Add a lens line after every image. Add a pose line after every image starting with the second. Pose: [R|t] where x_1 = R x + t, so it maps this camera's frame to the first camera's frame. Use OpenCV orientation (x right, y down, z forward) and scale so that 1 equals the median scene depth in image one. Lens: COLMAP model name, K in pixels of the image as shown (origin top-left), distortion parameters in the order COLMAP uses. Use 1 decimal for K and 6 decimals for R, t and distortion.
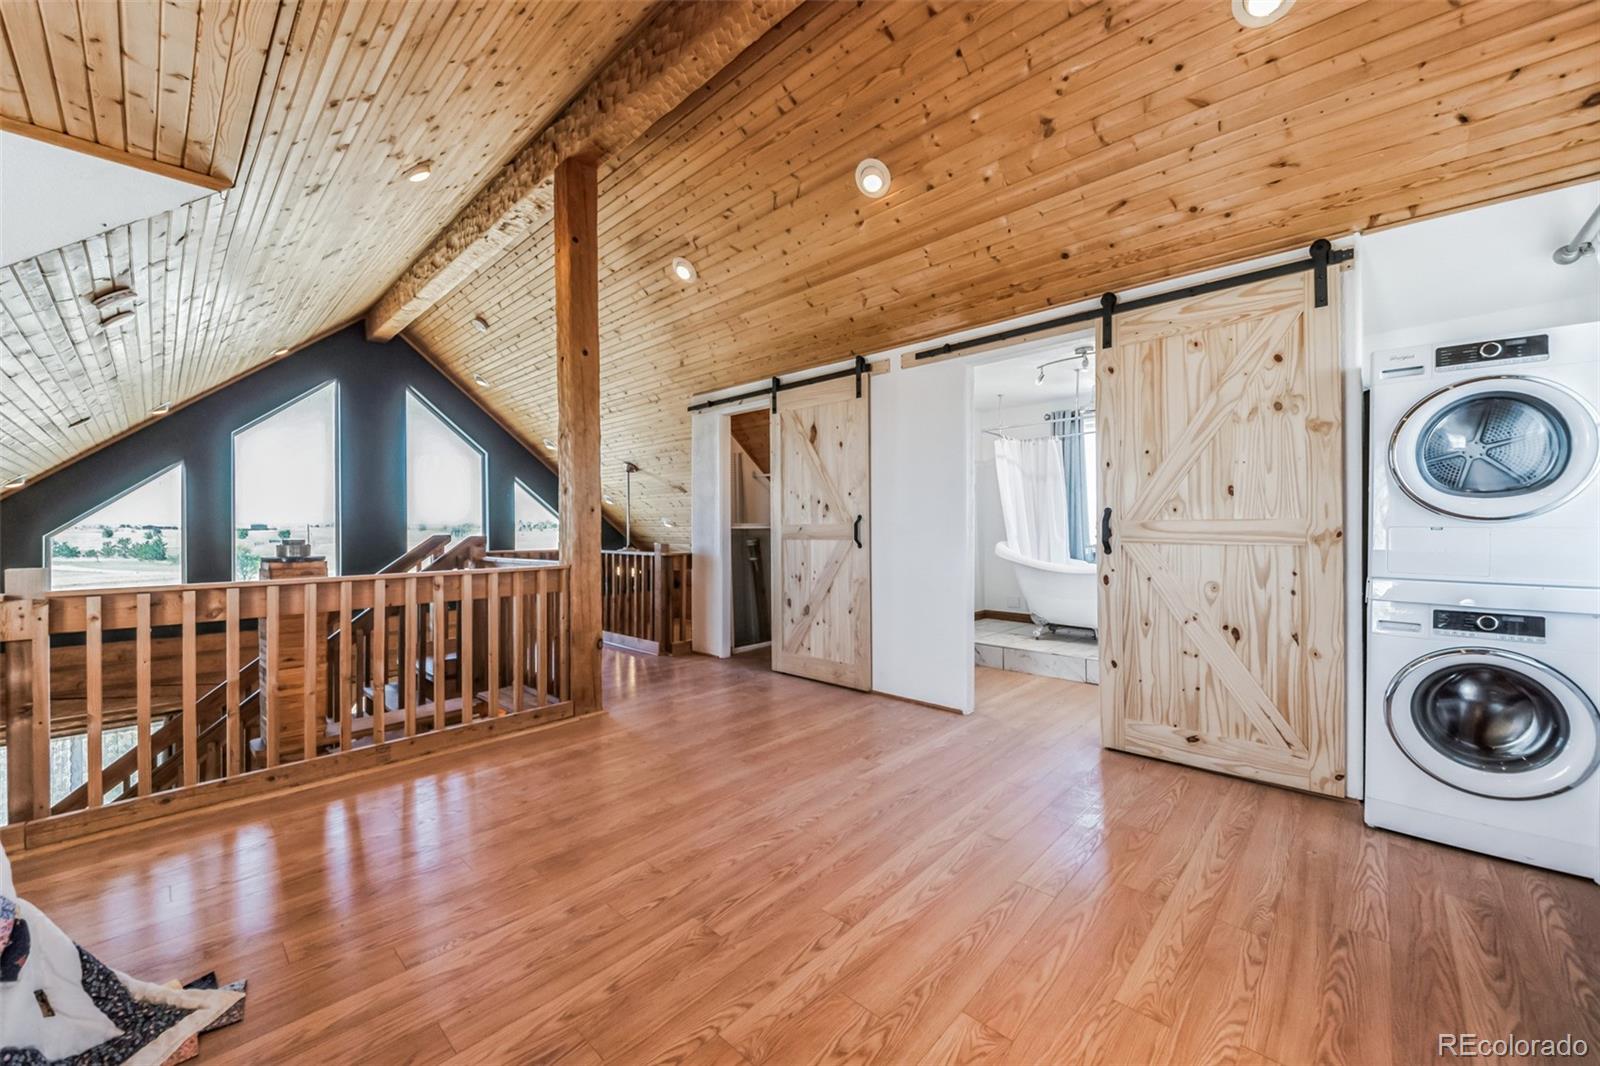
lens RADIAL K [[606.4, 0, 797.4], [0, 606.4, 525.2], [0, 0, 1]] dist [0.000071, -0.000015]
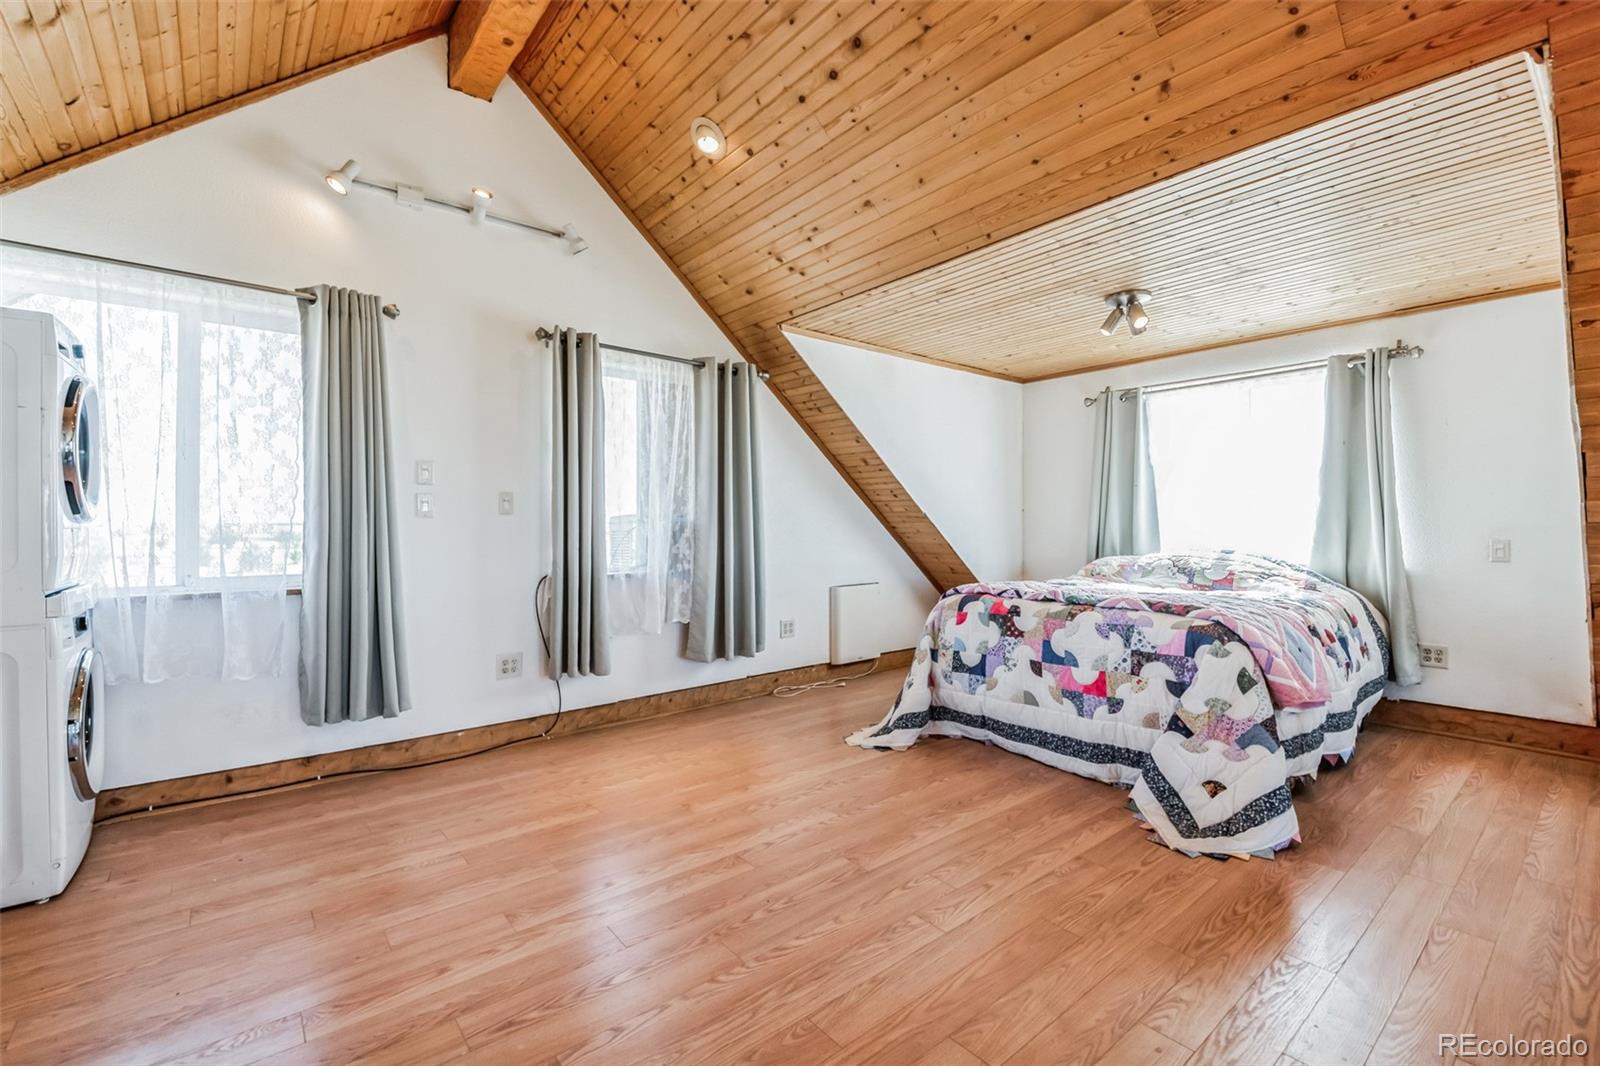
lens RADIAL K [[691.1, 0, 798.2], [0, 691.1, 530.3], [0, 0, 1]] dist [-0.037964, -0.004295]
pose [[-0.992568, 0.003915, 0.121625, -0.148672], [0.004173, 0.999990, 0.001869, 0.007031], [-0.121616, 0.002363, -0.992574, 1.708899]]
